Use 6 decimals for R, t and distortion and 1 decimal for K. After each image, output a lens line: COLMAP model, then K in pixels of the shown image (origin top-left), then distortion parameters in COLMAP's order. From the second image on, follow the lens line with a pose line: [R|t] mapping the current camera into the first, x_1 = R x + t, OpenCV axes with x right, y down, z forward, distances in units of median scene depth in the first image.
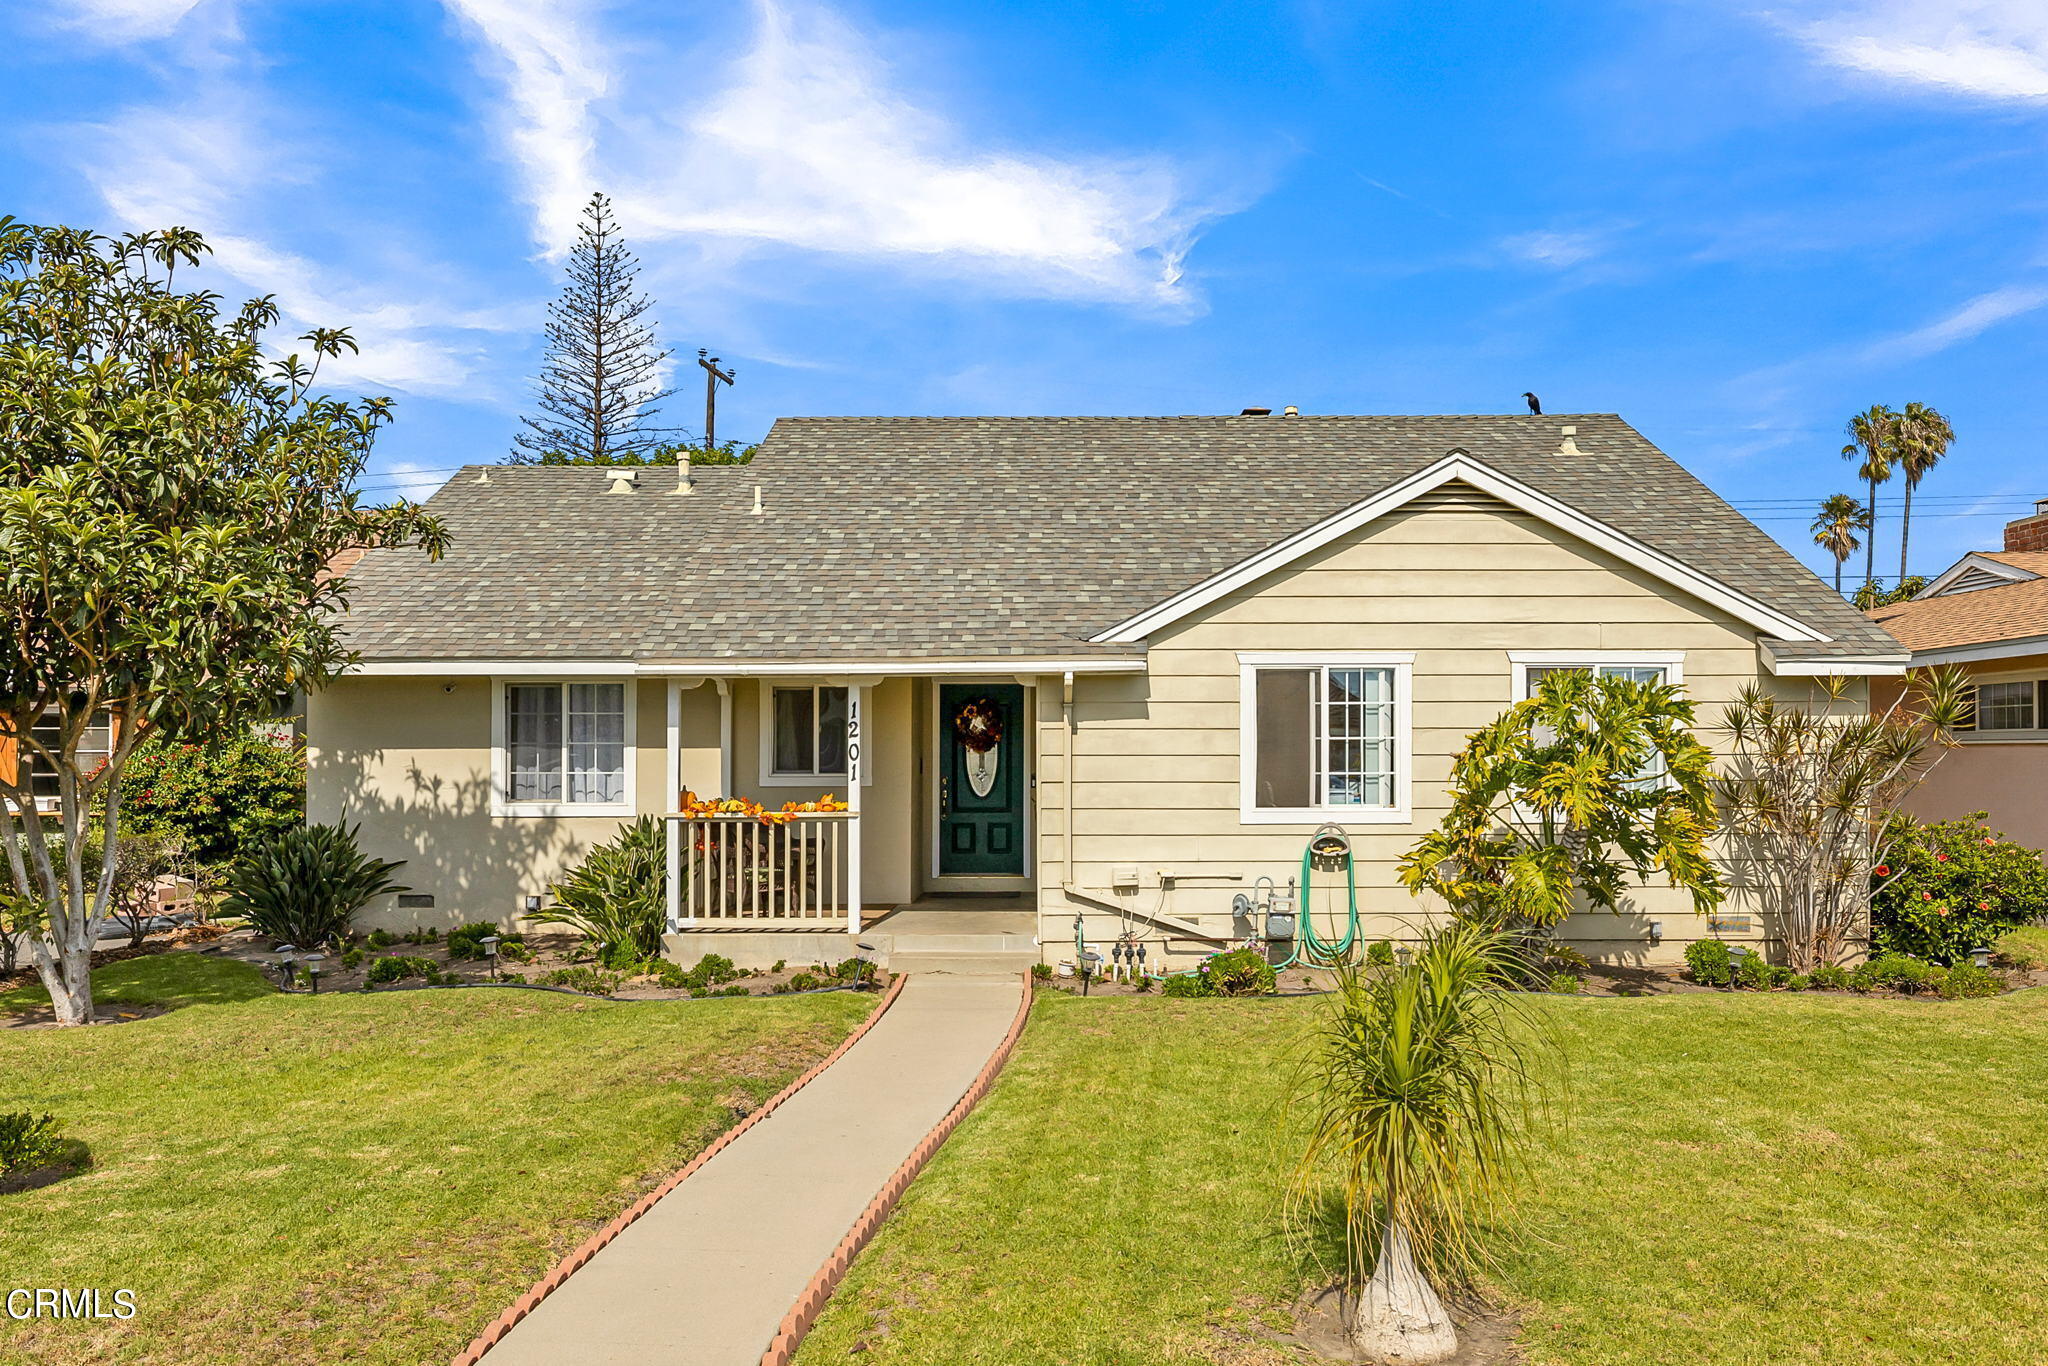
lens RADIAL K [[1322.7, 0, 1024.0], [0, 1322.7, 683.0], [0, 0, 1]] dist [-0.002634, -0.001057]
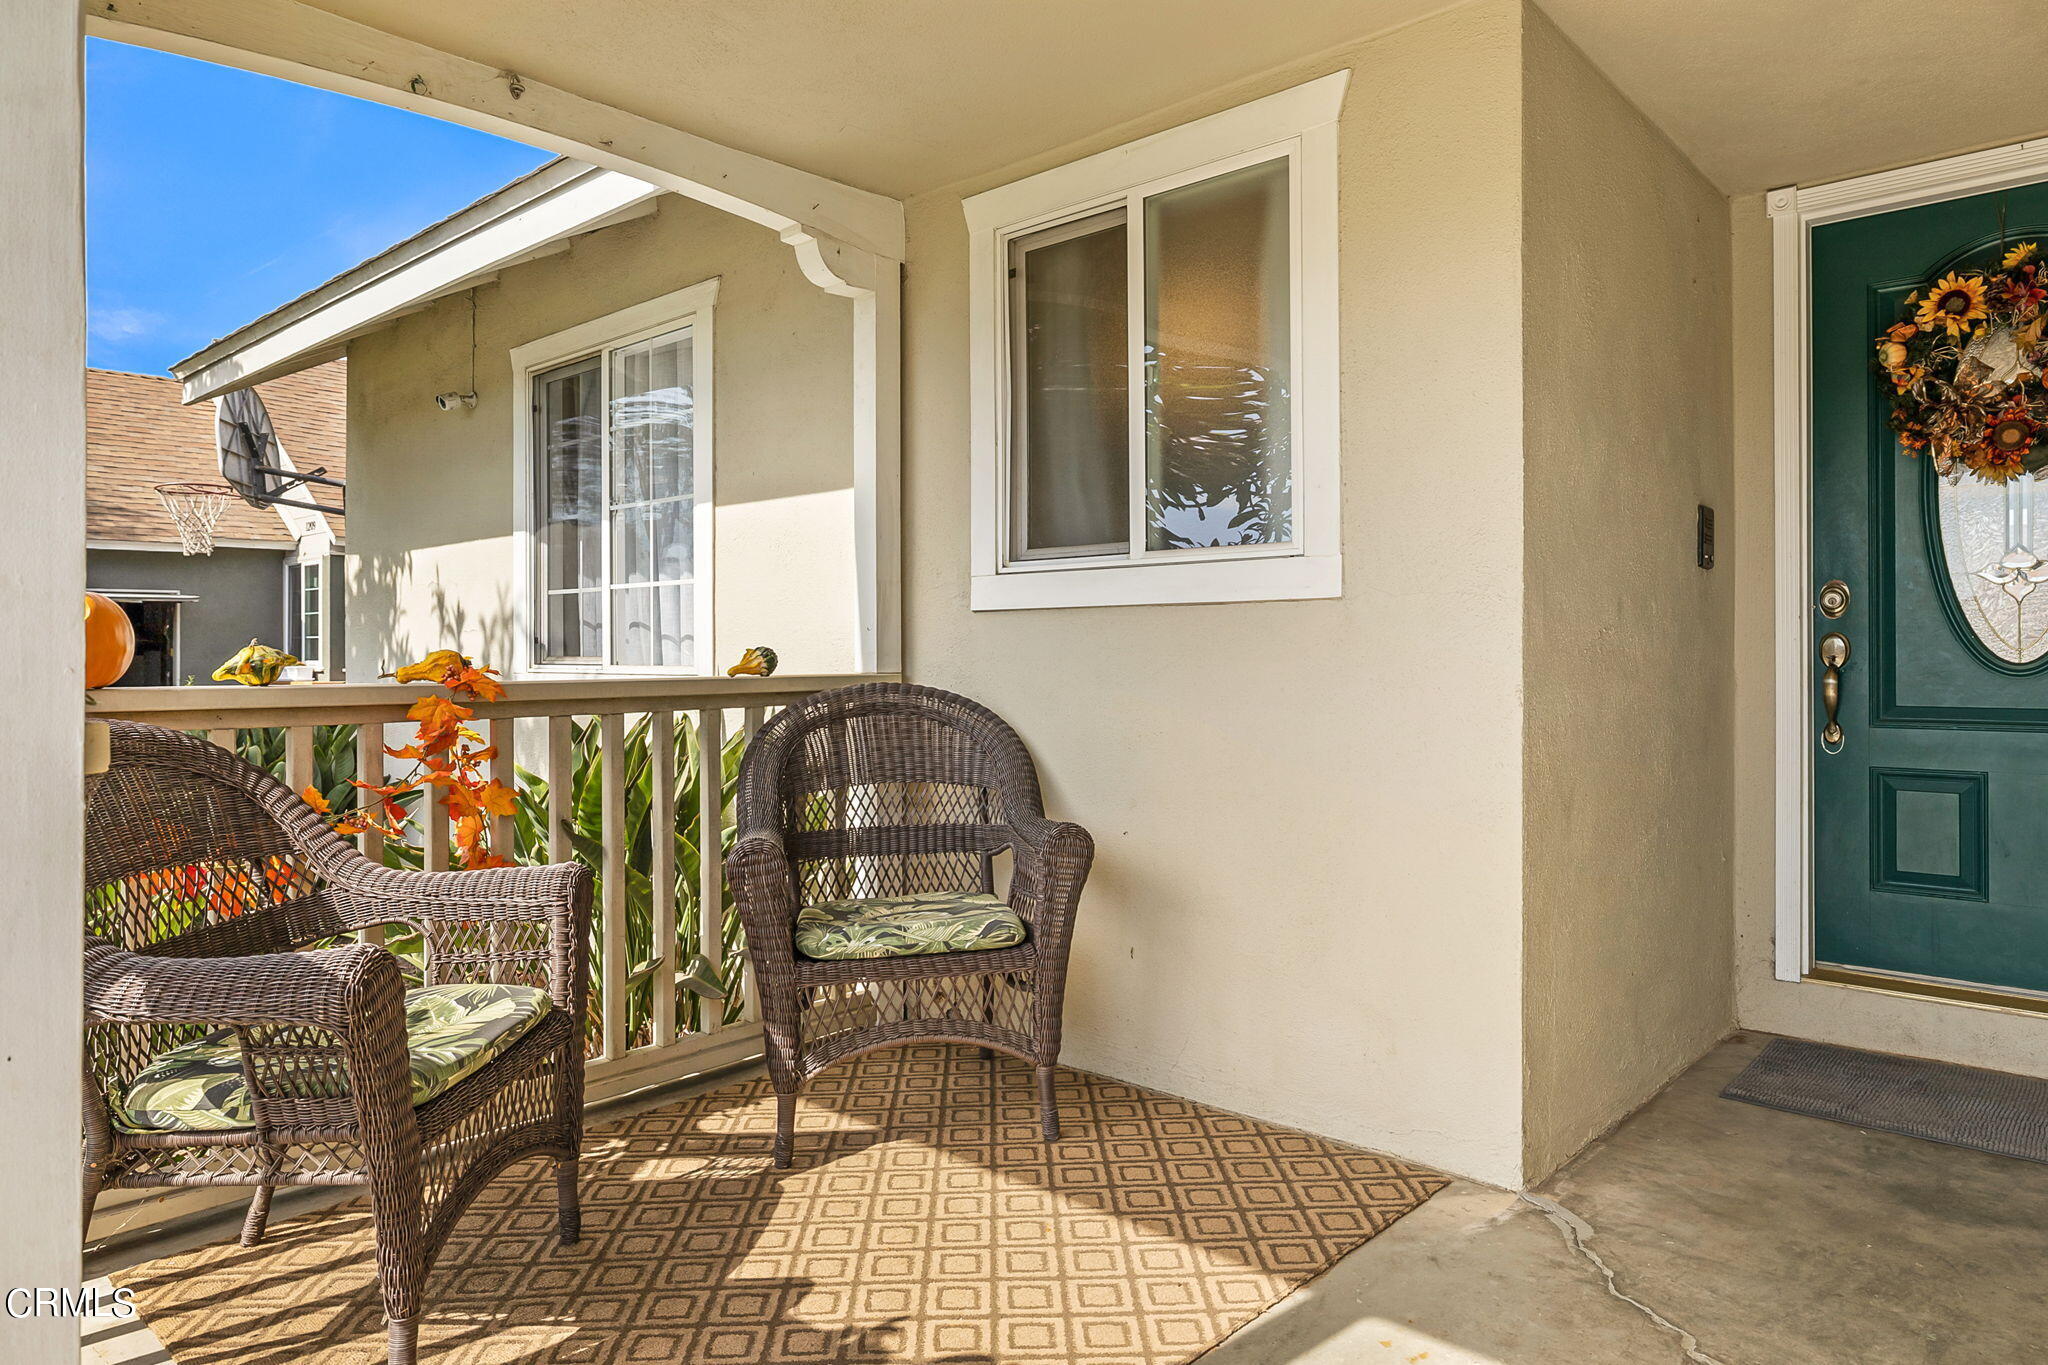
lens RADIAL K [[1277.4, 0, 1022.8], [0, 1277.4, 653.2], [0, 0, 1]] dist [-0.006544, -0.000543]
pose [[0.740061, -0.001506, -0.672538, -0.014479], [0.040381, 0.998293, 0.042200, 0.090296], [0.671326, -0.058388, 0.738859, 0.955259]]
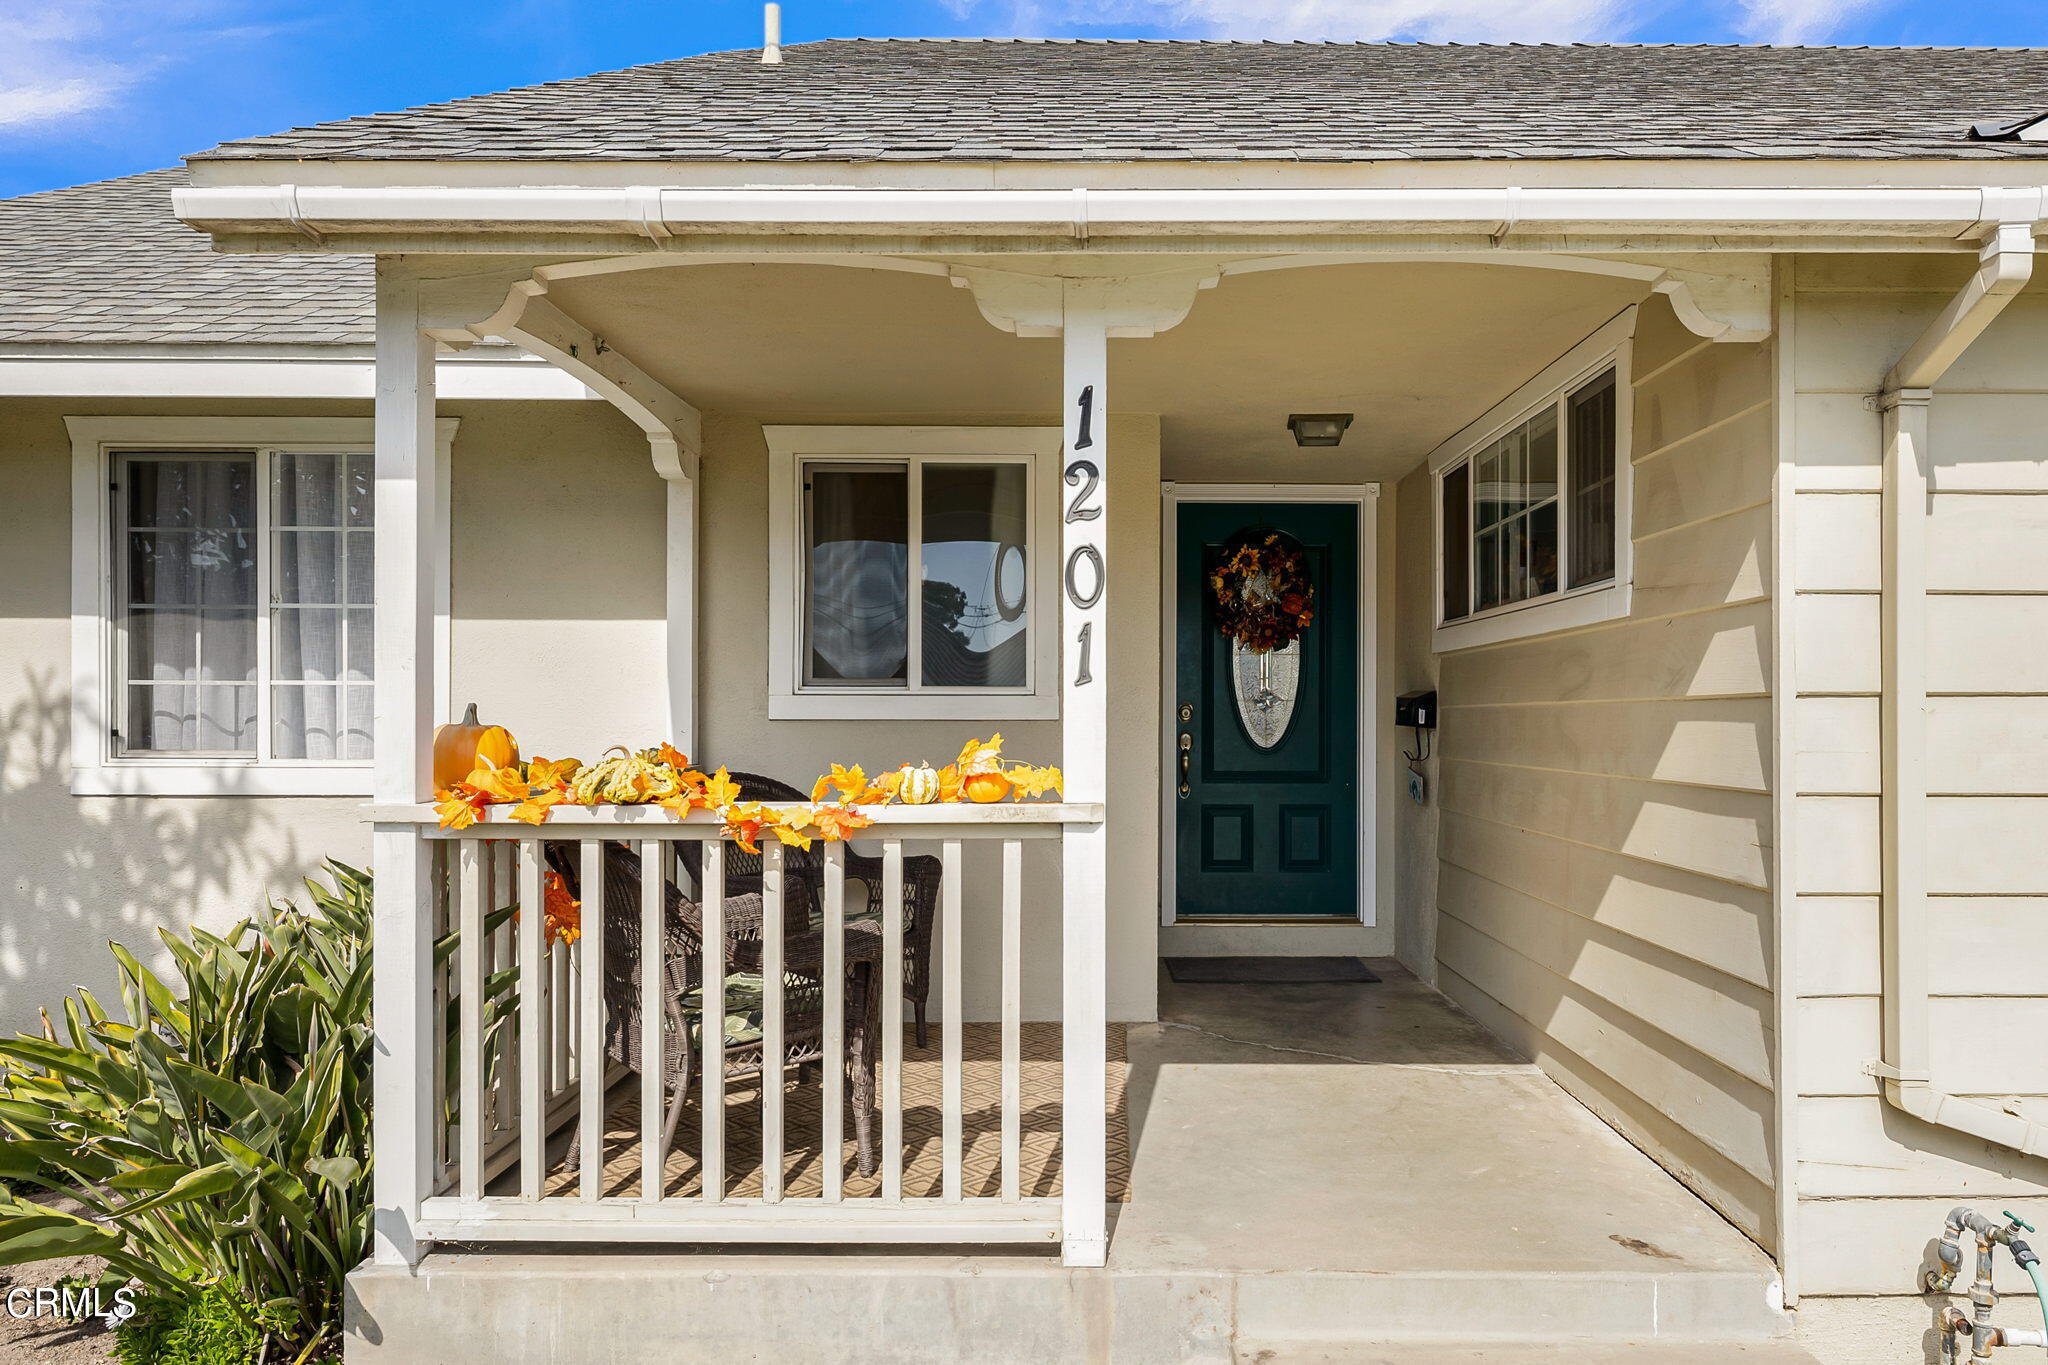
lens RADIAL K [[1327.3, 0, 1083.7], [0, 1327.3, 688.9], [0, 0, 1]] dist [0.004607, 0.002980]
pose [[0.999987, 0.003942, -0.003305, -0.125859], [-0.003802, 0.999139, 0.041317, 0.062636], [0.003465, -0.041304, 0.999141, 0.724140]]
